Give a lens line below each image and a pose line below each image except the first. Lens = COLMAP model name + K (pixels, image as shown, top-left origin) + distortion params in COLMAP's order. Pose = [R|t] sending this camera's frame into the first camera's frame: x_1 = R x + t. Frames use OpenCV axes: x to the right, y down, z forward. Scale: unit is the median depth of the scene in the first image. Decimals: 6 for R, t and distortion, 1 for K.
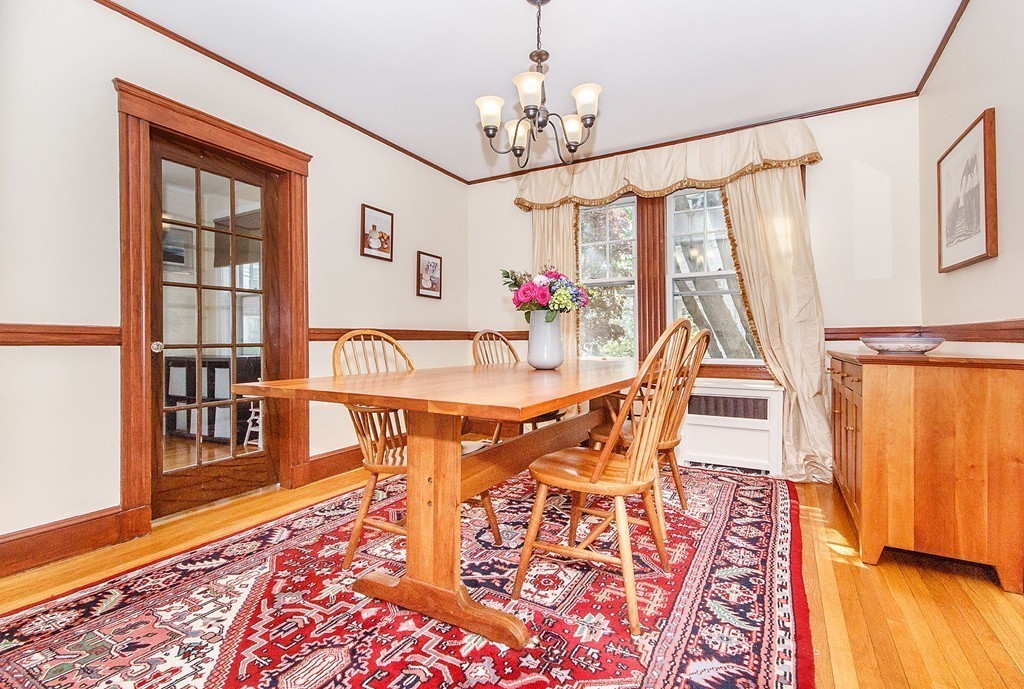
lens RADIAL K [[472.6, 0, 515.2], [0, 472.6, 338.2], [0, 0, 1]] dist [0.001218, 0.000186]
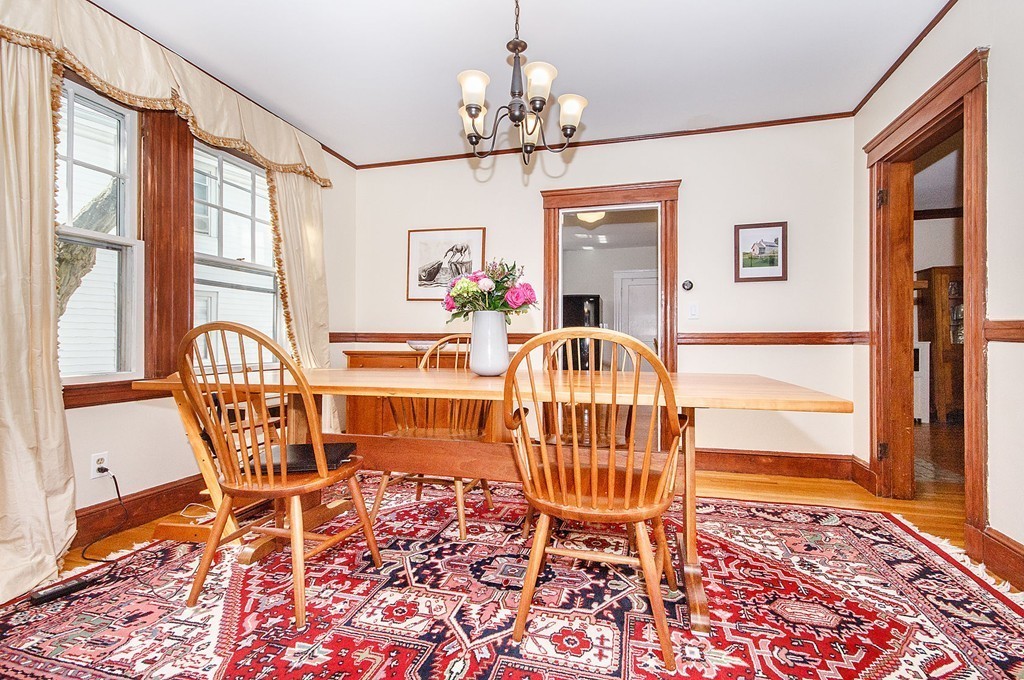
lens RADIAL K [[473.9, 0, 512.0], [0, 473.9, 340.0], [0, 0, 1]] dist [0.000564, -0.000508]
pose [[-0.239398, -0.001693, 0.970920, -1.112235], [-0.003031, 0.999995, 0.000996, -0.006993], [-0.970917, -0.002704, -0.239402, 1.576628]]
